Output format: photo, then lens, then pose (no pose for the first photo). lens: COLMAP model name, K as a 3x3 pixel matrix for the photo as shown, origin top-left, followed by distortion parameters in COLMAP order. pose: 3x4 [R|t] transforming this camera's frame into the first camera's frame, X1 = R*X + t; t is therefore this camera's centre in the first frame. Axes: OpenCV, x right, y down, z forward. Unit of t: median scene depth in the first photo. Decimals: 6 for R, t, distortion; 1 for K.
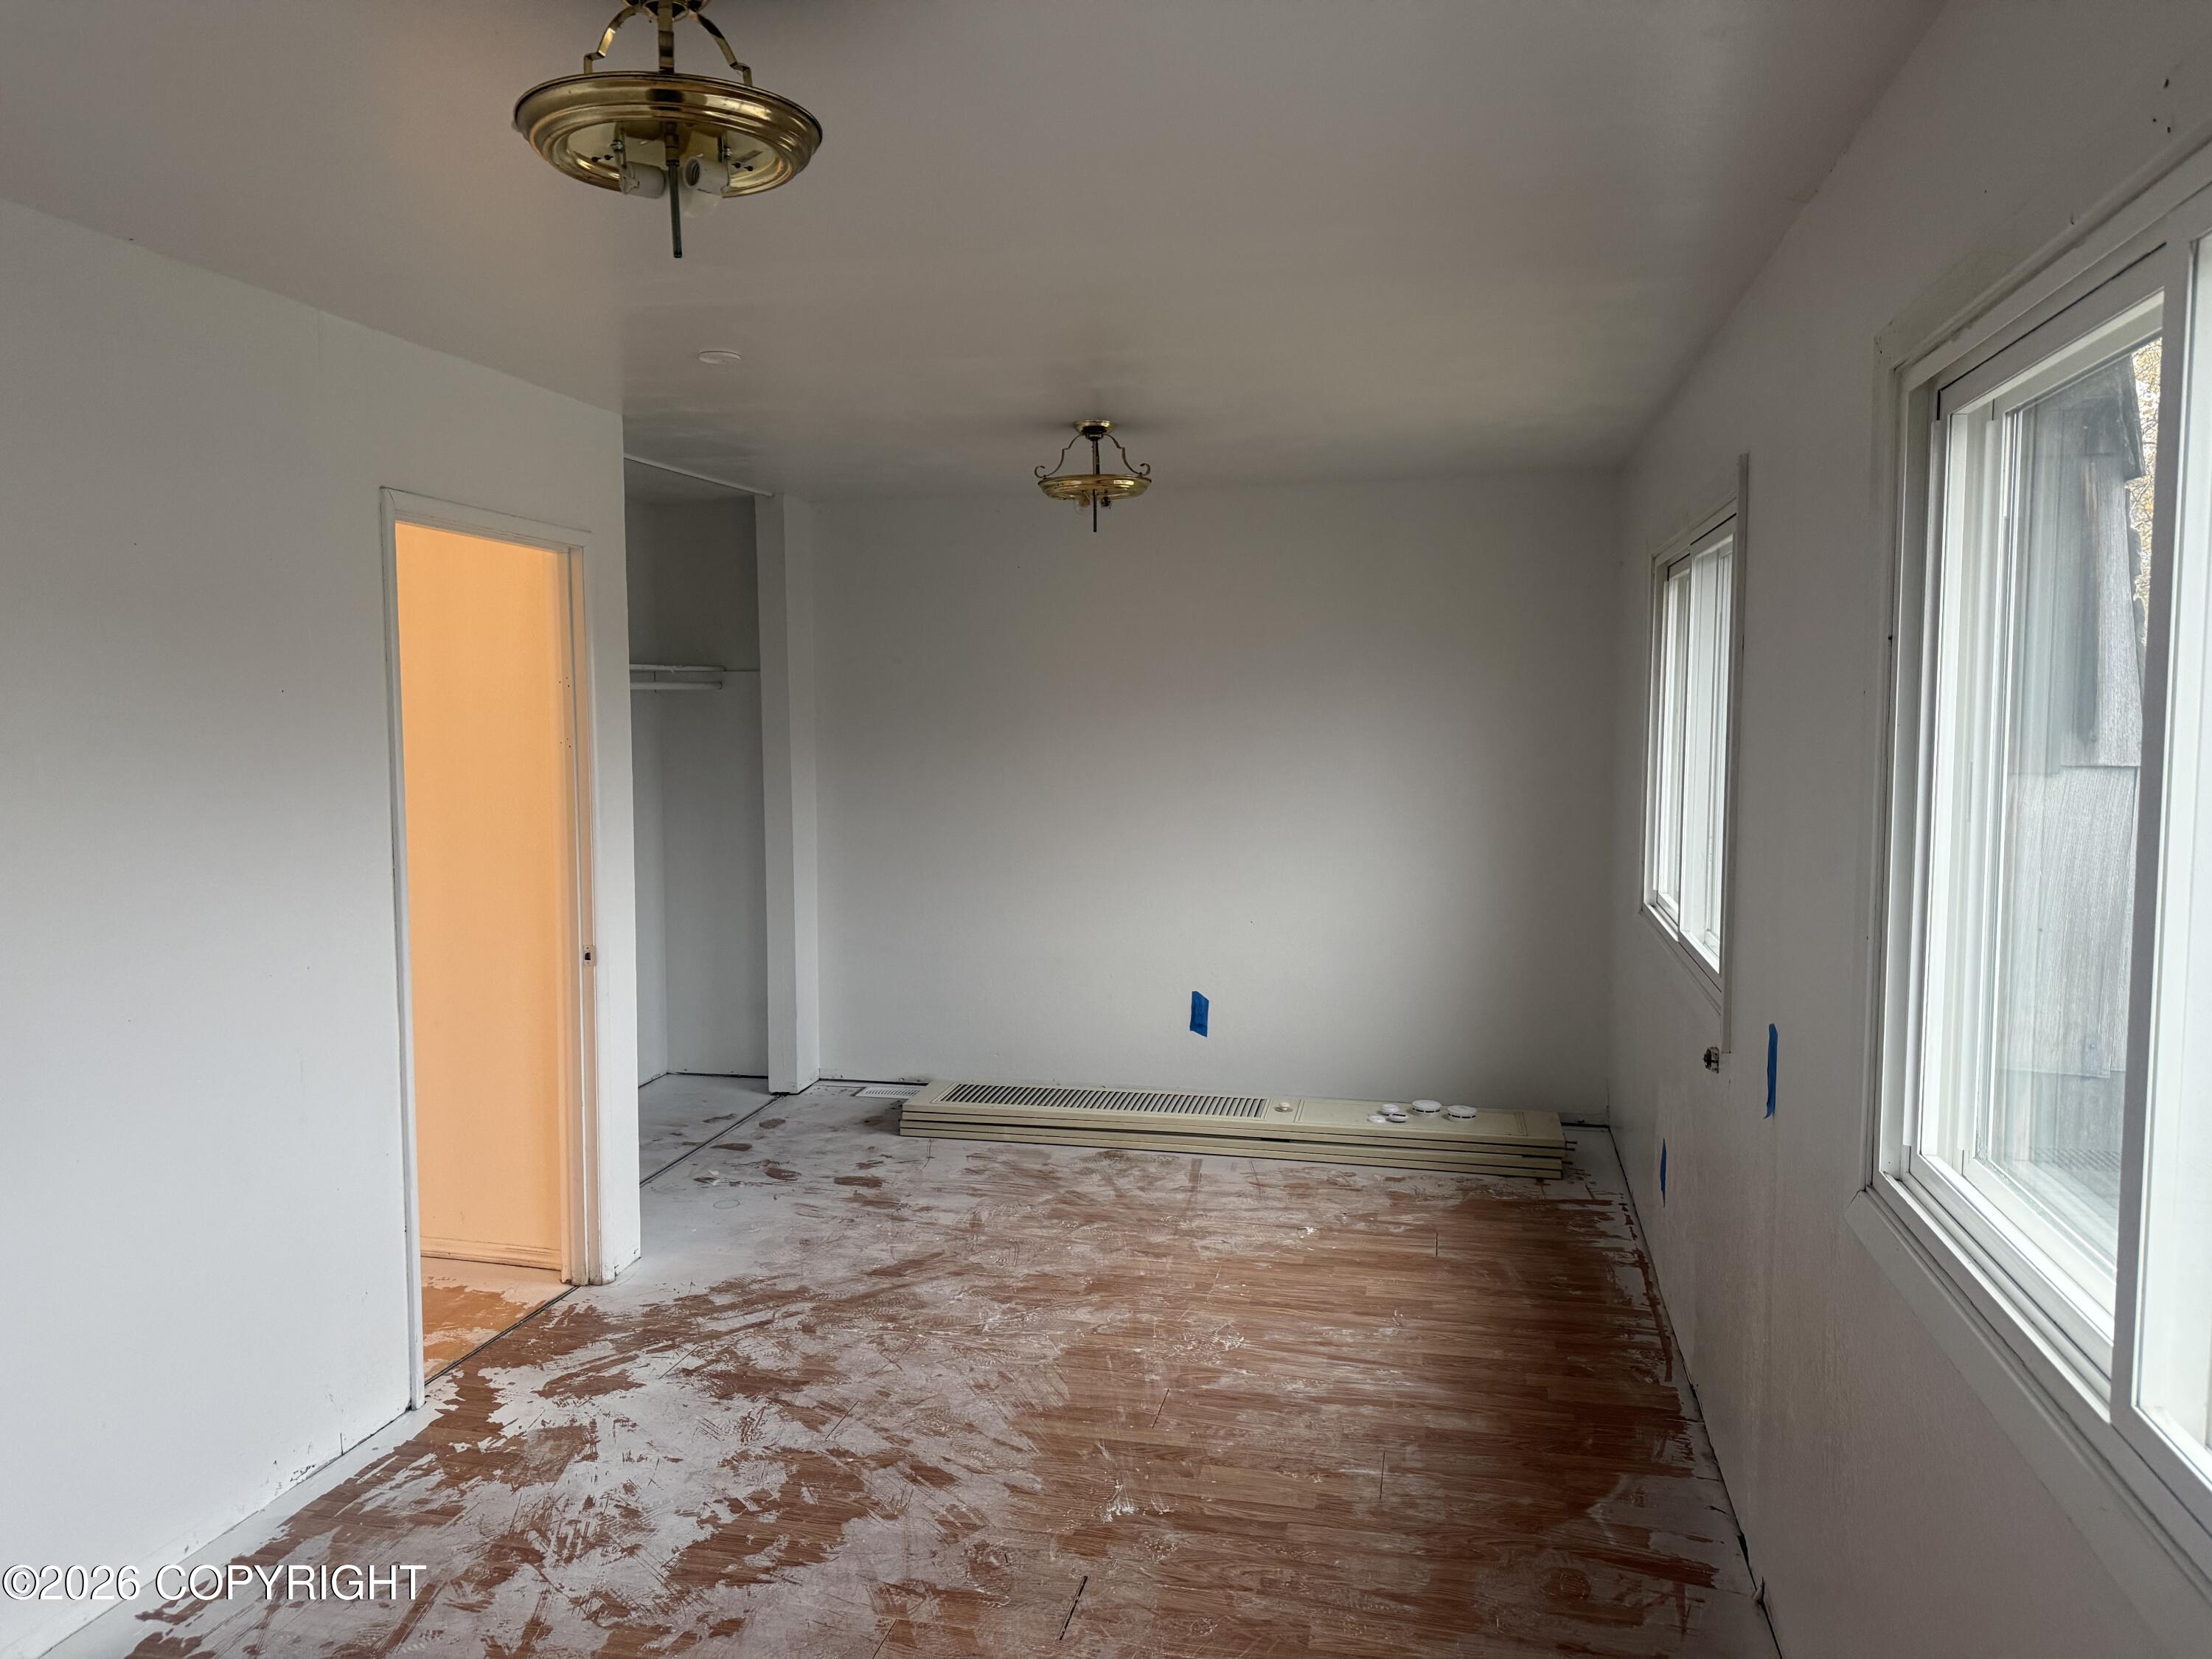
lens RADIAL K [[1565.0, 0, 1107.6], [0, 1565.0, 823.9], [0, 0, 1]] dist [0.045240, -0.046934]
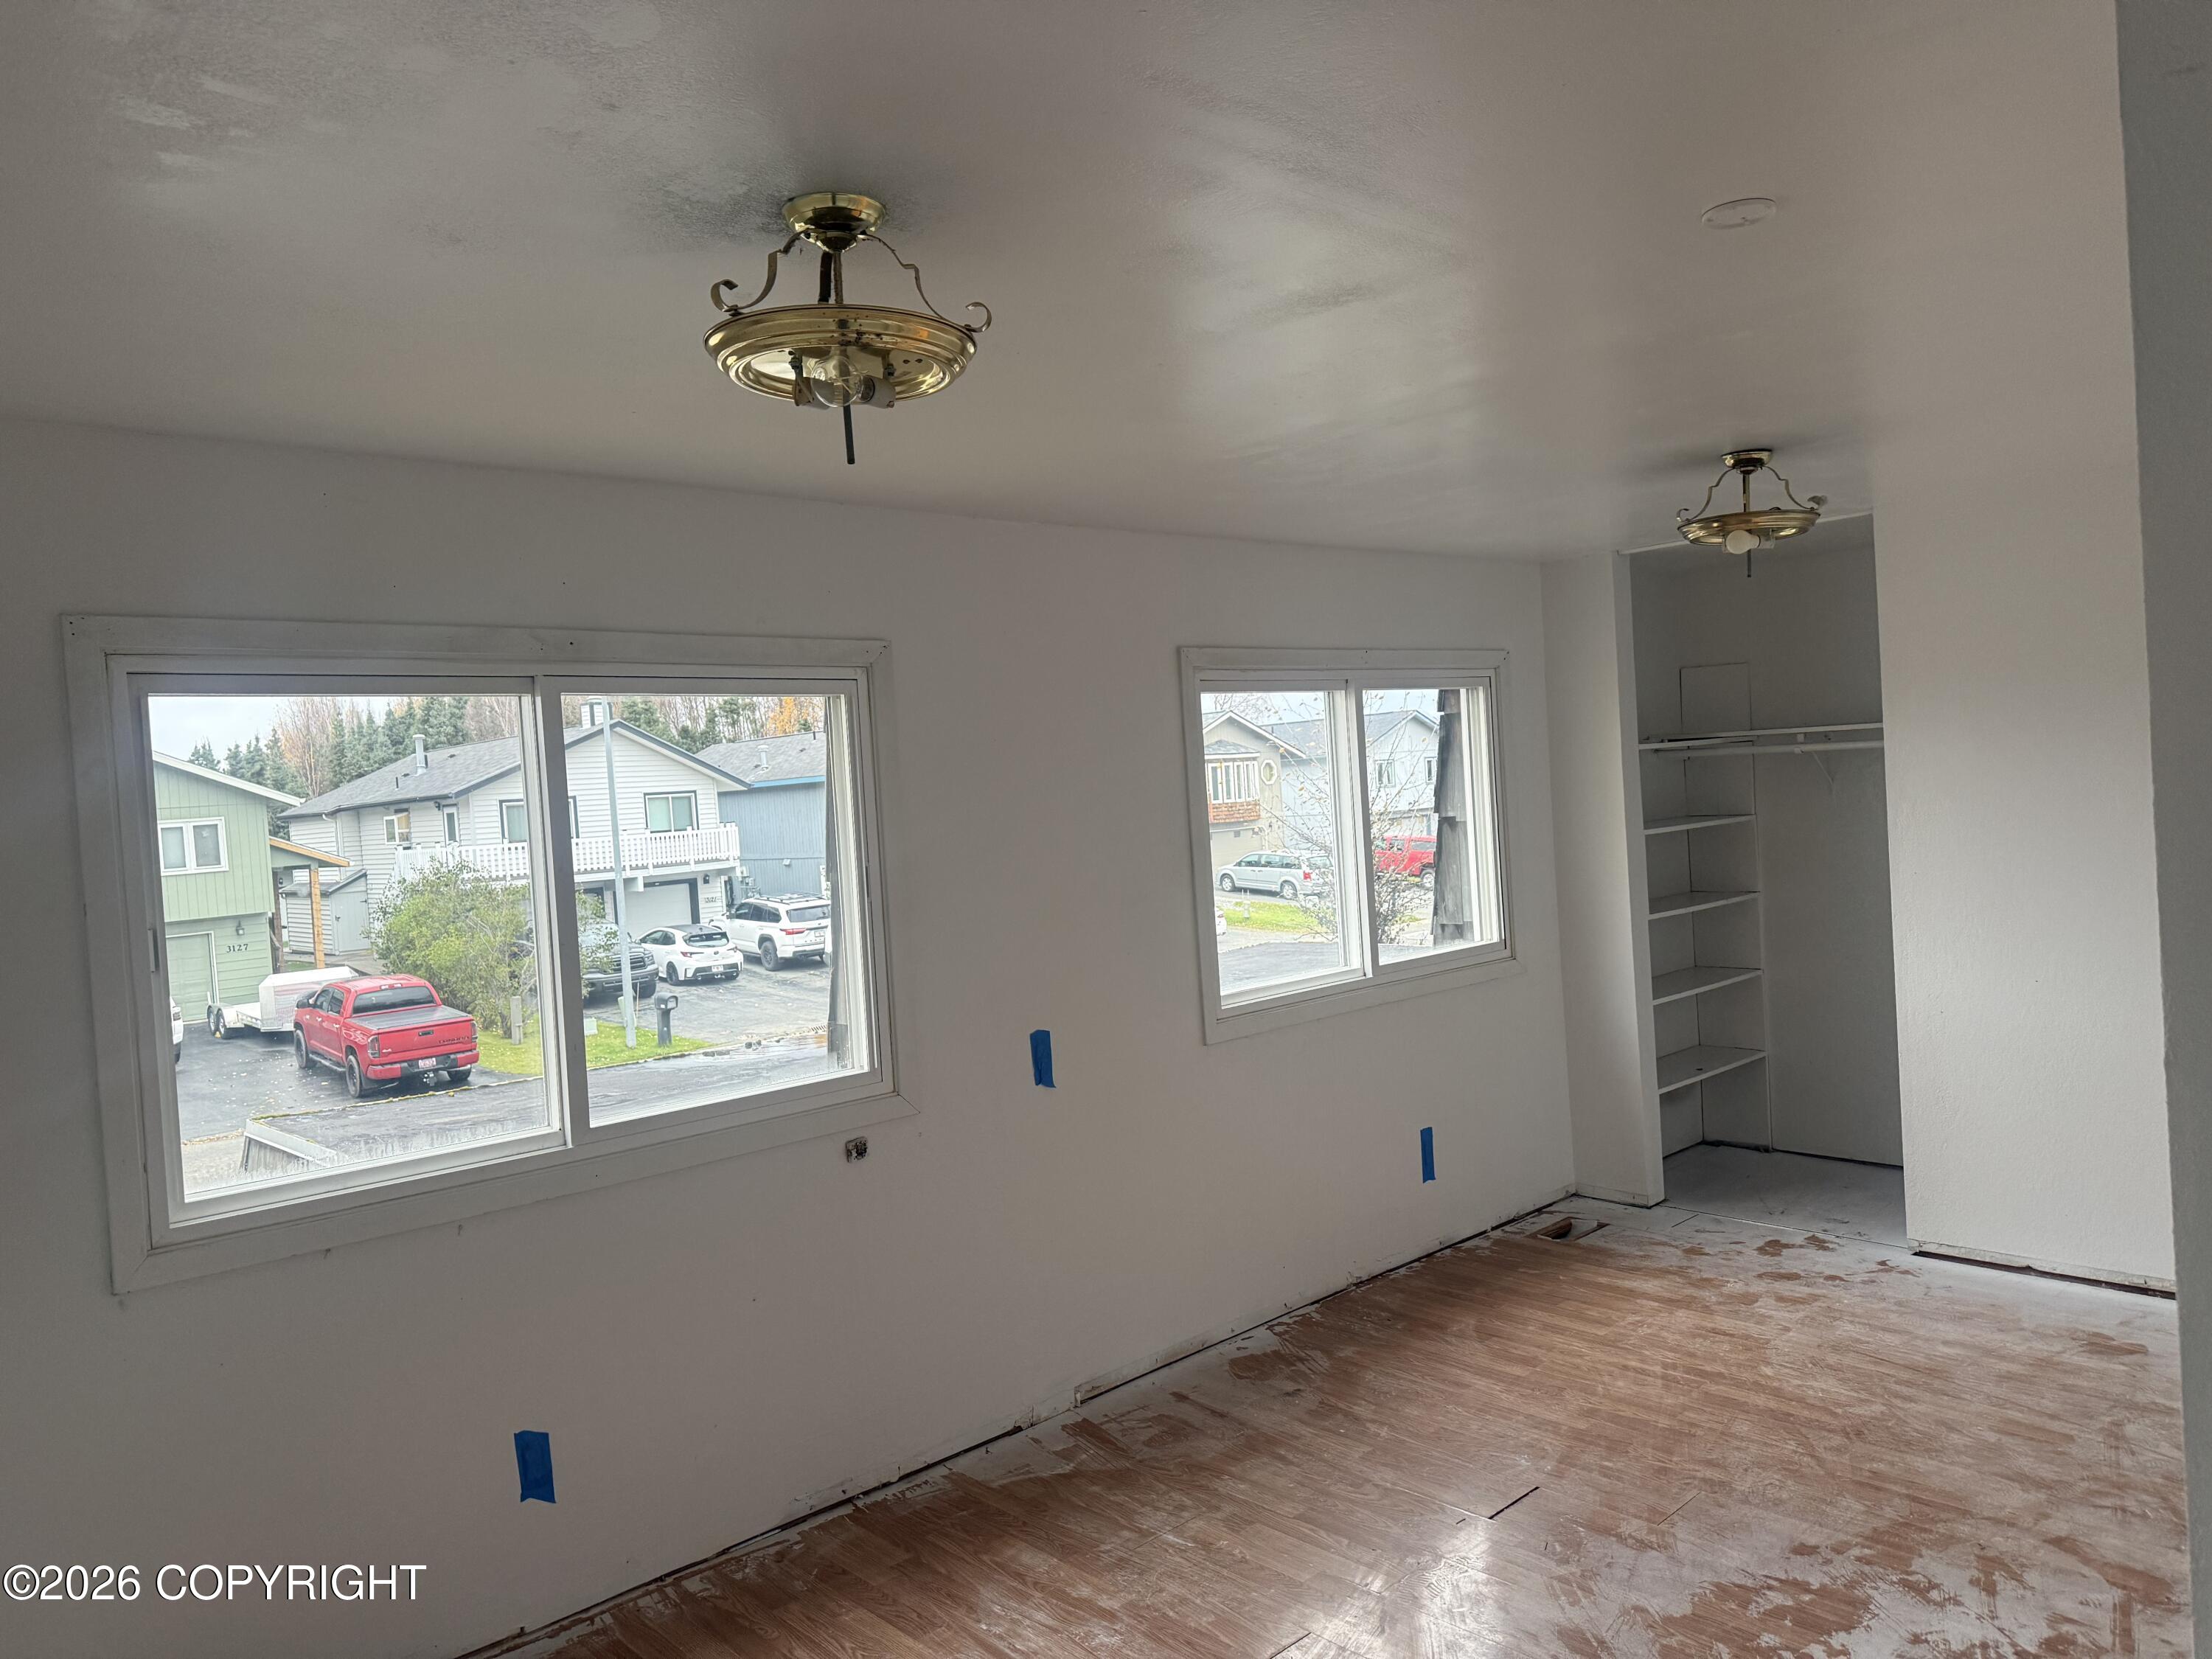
lens RADIAL K [[1565.0, 0, 1093.3], [0, 1565.0, 847.5], [0, 0, 1]] dist [0.045240, -0.046934]
pose [[-0.817821, 0.035779, 0.574359, -0.475588], [0.110582, 0.989236, 0.095834, -0.181846], [-0.564748, 0.141889, -0.812974, 2.065261]]
